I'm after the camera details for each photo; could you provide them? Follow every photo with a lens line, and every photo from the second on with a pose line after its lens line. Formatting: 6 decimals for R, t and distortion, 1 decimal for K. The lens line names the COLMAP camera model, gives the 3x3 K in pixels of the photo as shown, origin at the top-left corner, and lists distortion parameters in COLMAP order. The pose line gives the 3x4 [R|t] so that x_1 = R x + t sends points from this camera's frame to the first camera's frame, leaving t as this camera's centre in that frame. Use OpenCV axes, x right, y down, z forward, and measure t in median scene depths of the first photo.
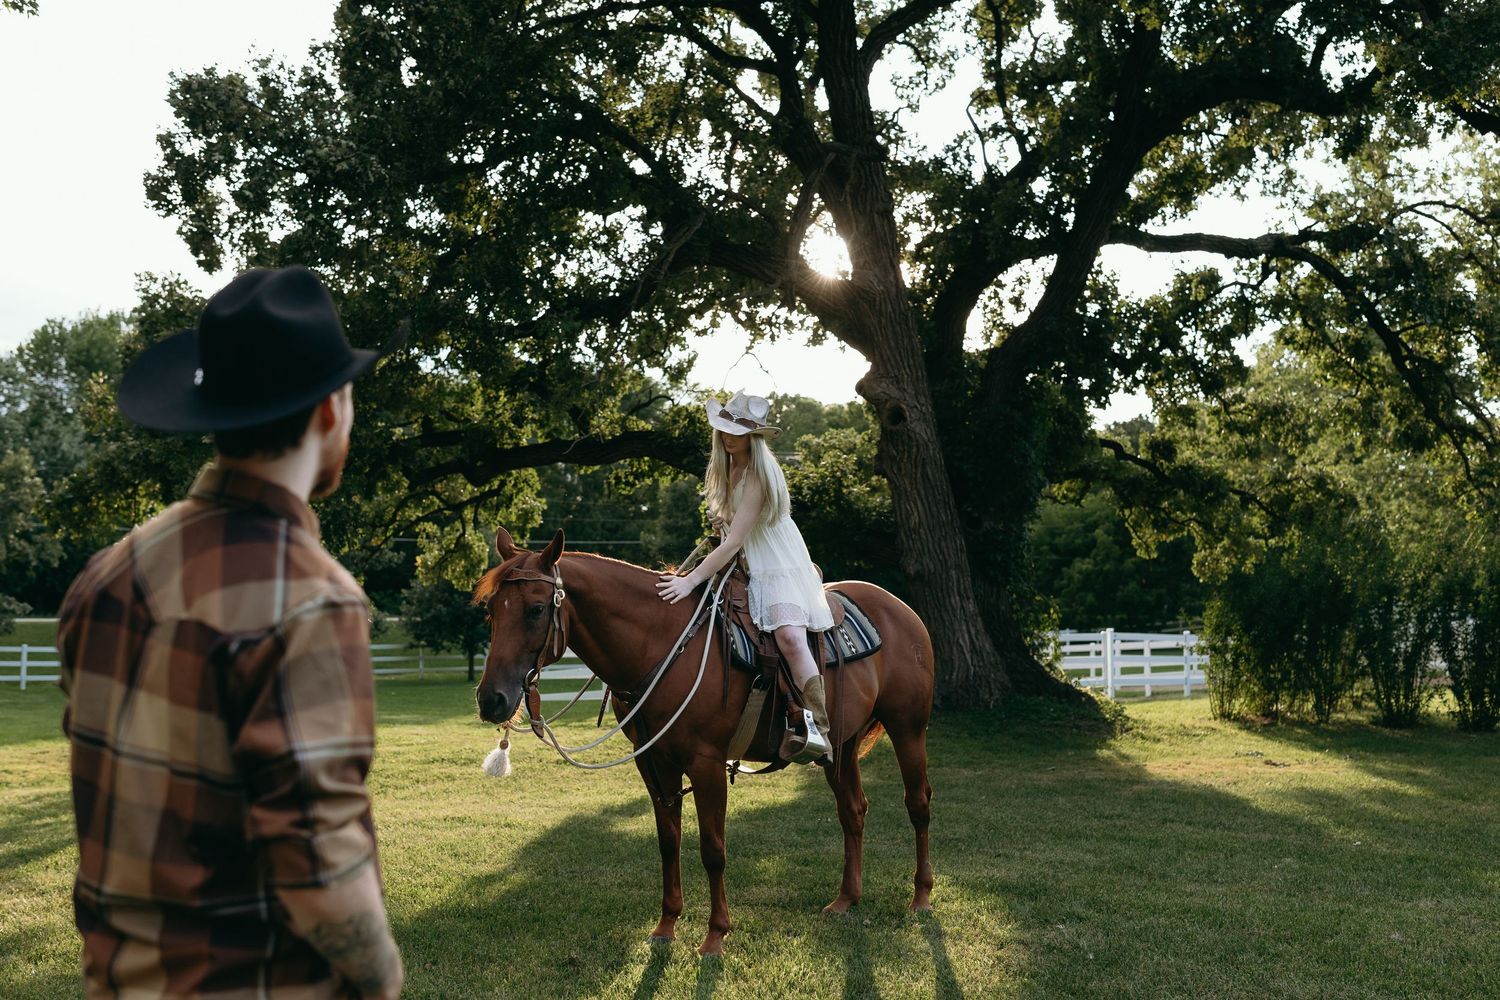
lens RADIAL K [[1524.2, 0, 750.1], [0, 1524.2, 498.4], [0, 0, 1]] dist [-0.003529, 0.000000]
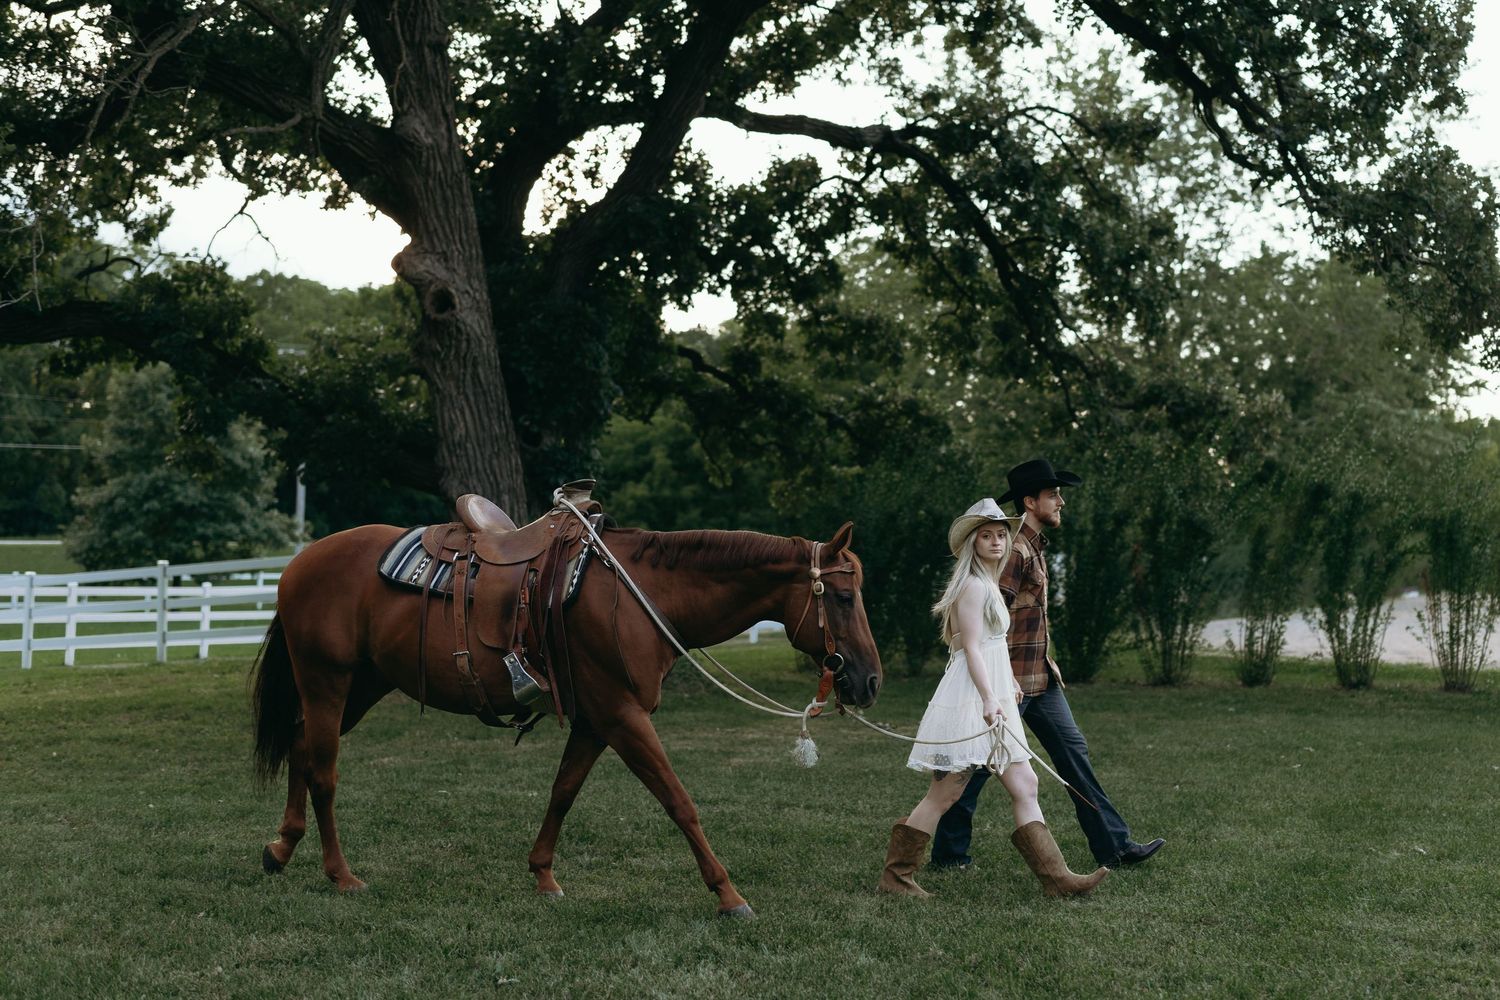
lens RADIAL K [[1729.0, 0, 872.3], [0, 1729.0, 450.0], [0, 0, 1]] dist [0.009145, 0.000000]
pose [[0.935822, 0.033563, 0.350872, -0.008073], [-0.041083, 0.999058, 0.014007, 0.001550], [-0.350071, -0.027523, 0.936319, 0.050608]]
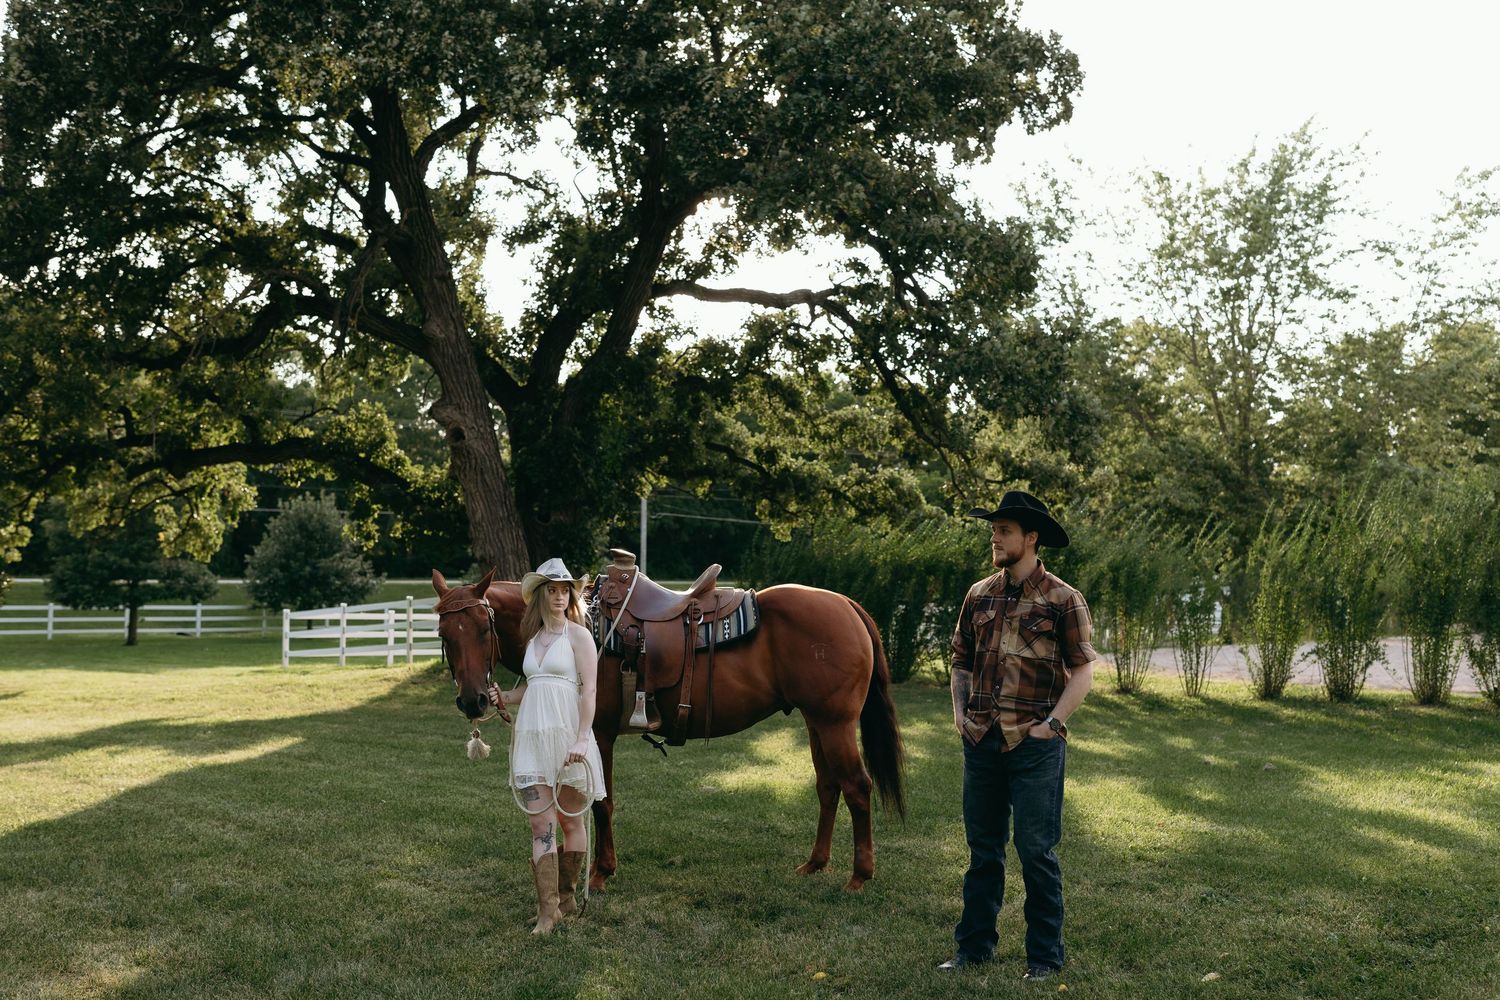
lens RADIAL K [[1524.2, 0, 798.1], [0, 1524.2, 489.2], [0, 0, 1]] dist [-0.003529, 0.000000]
pose [[0.998860, 0.013217, 0.045876, 0.264887], [-0.014071, 0.999733, 0.018342, -0.029513], [-0.045621, -0.018967, 0.998779, -0.242753]]
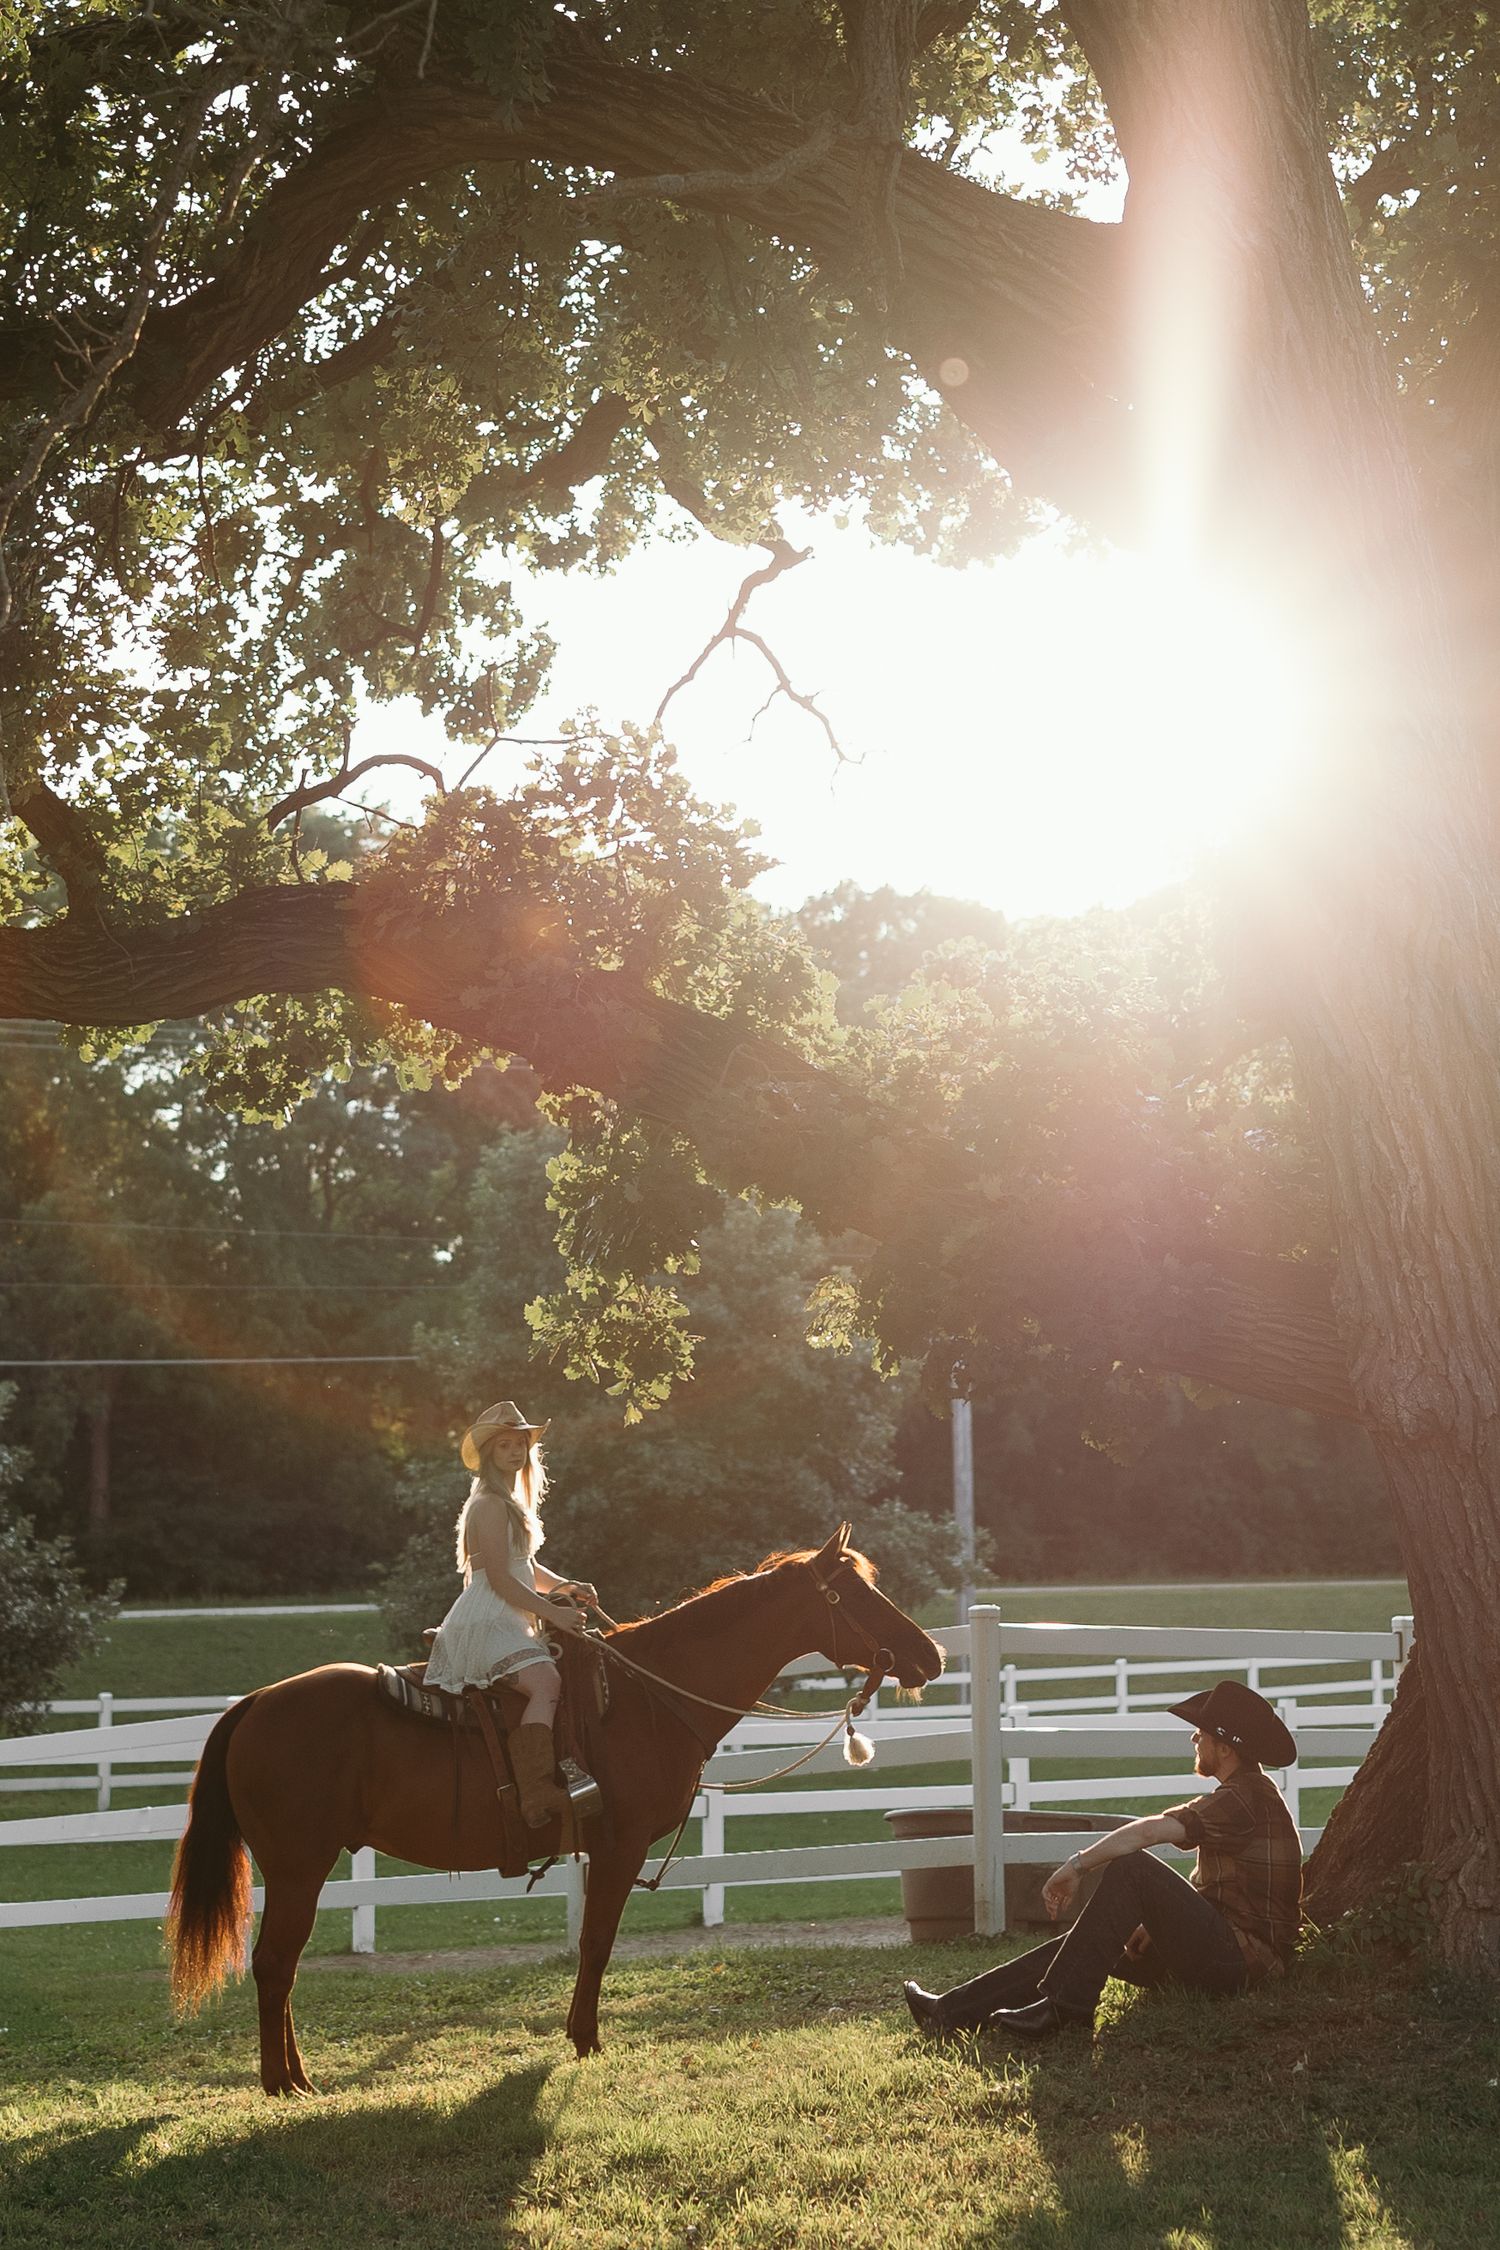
lens RADIAL K [[4505.5, 0, 833.8], [0, 4505.5, 868.1], [0, 0, 1]] dist [0.015800, 0.000000]
pose [[0.999773, -0.017917, 0.011518, 0.007517], [0.018795, 0.996509, -0.081338, 0.015425], [-0.010020, 0.081536, 0.996620, 0.236663]]
